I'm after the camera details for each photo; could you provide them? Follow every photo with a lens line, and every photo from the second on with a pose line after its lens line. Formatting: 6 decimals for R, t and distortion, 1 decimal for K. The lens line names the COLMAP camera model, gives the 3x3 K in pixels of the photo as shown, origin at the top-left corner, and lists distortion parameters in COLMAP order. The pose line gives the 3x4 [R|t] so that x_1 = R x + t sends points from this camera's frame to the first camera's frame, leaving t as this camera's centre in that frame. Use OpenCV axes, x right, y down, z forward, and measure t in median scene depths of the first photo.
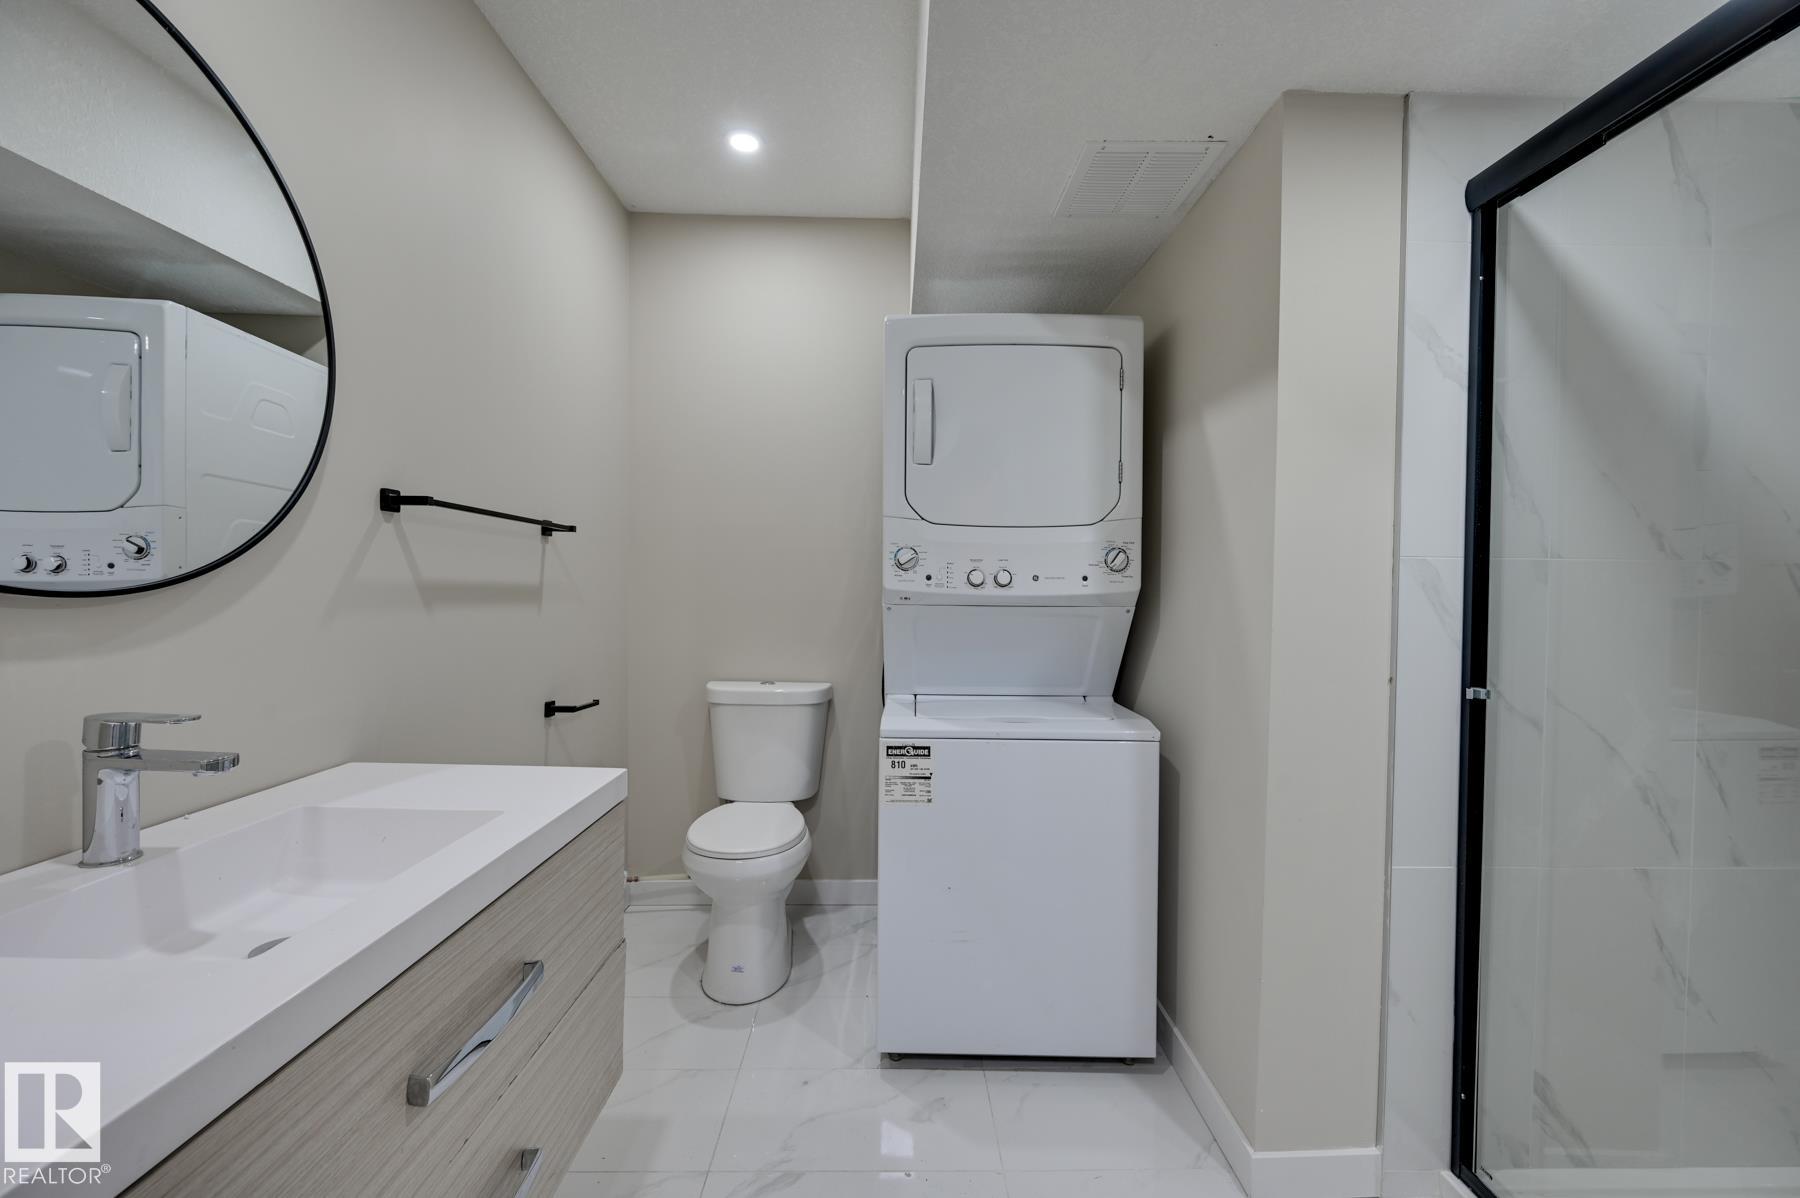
lens RADIAL K [[705.6, 0, 903.5], [0, 705.6, 599.0], [0, 0, 1]] dist [-0.001760, 0.000637]
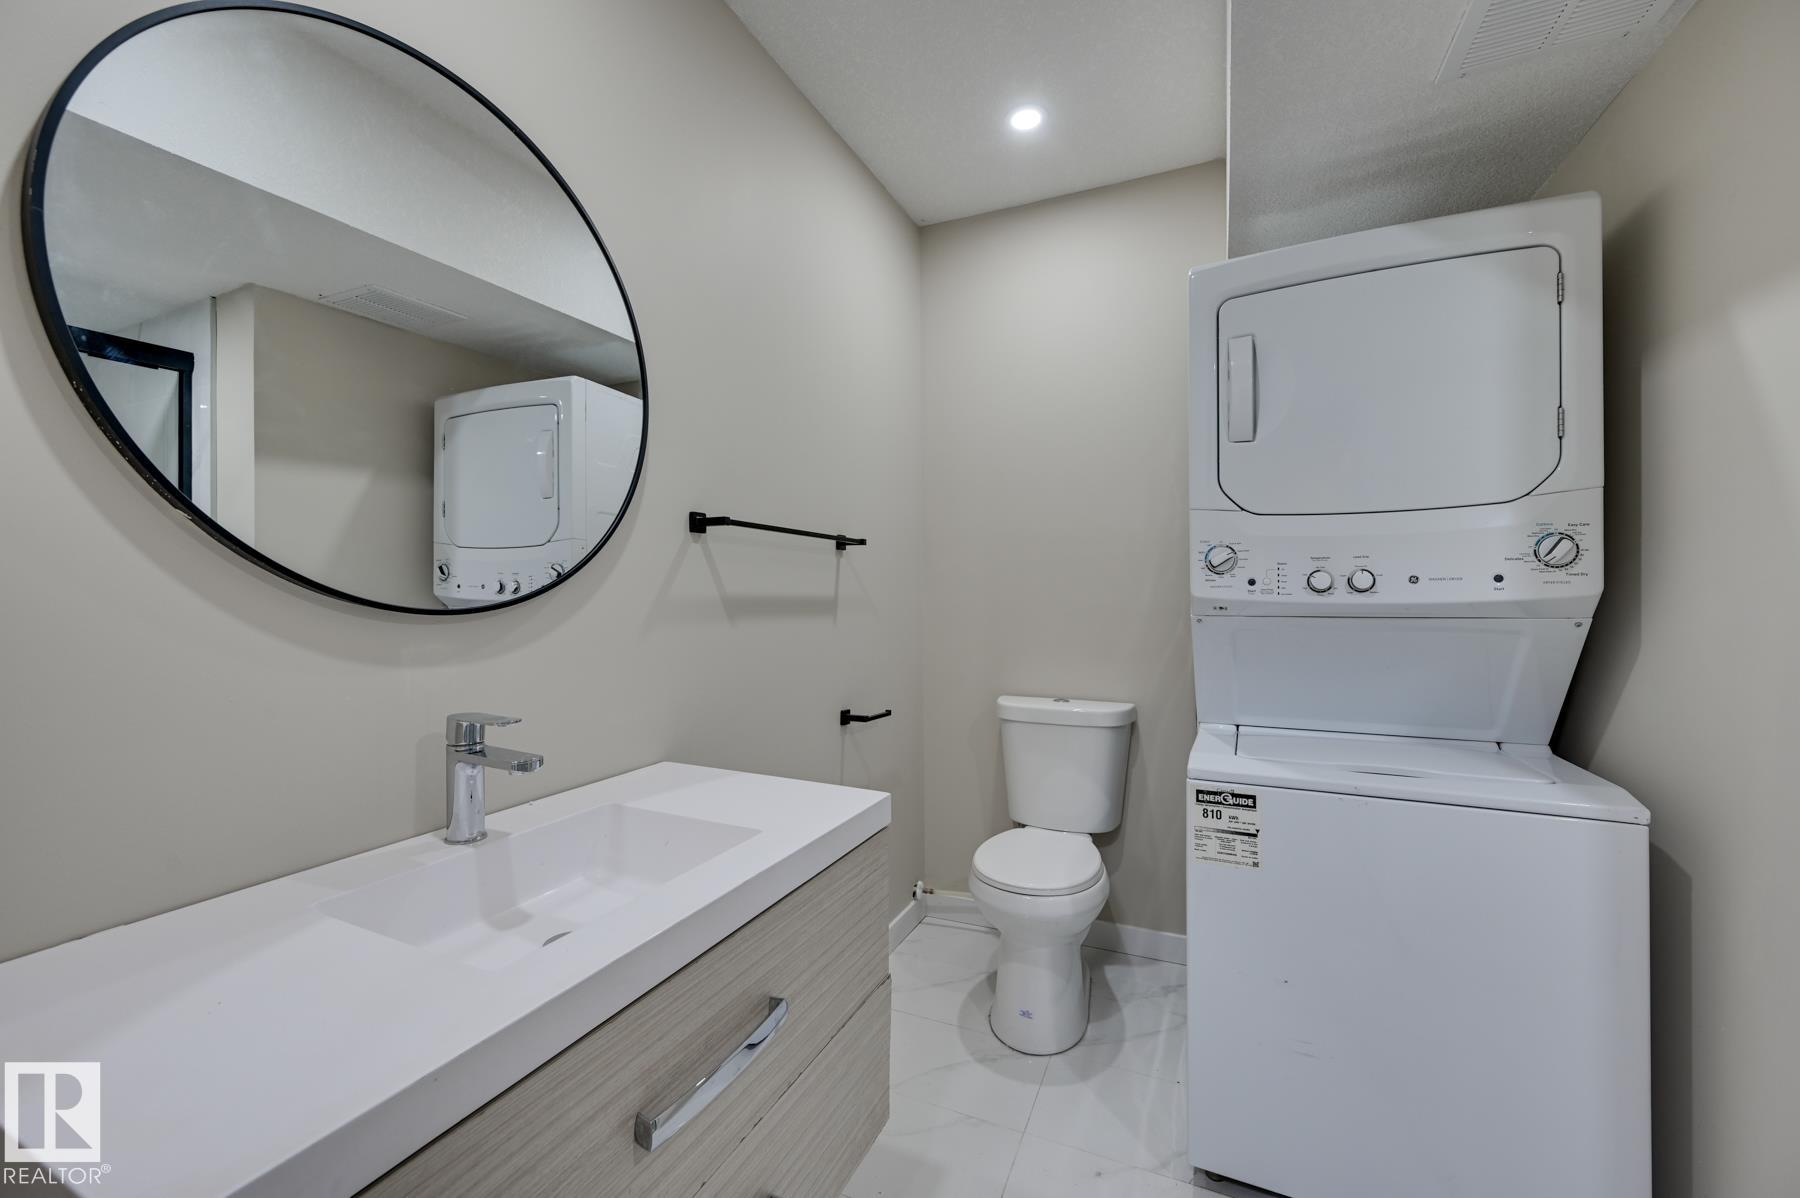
lens RADIAL K [[705.6, 0, 903.5], [0, 705.6, 599.0], [0, 0, 1]] dist [-0.001760, 0.000637]
pose [[0.905415, -0.012009, -0.424358, 0.017740], [0.007237, 0.999891, -0.012854, -0.003911], [0.424466, 0.008567, 0.905403, 0.111294]]
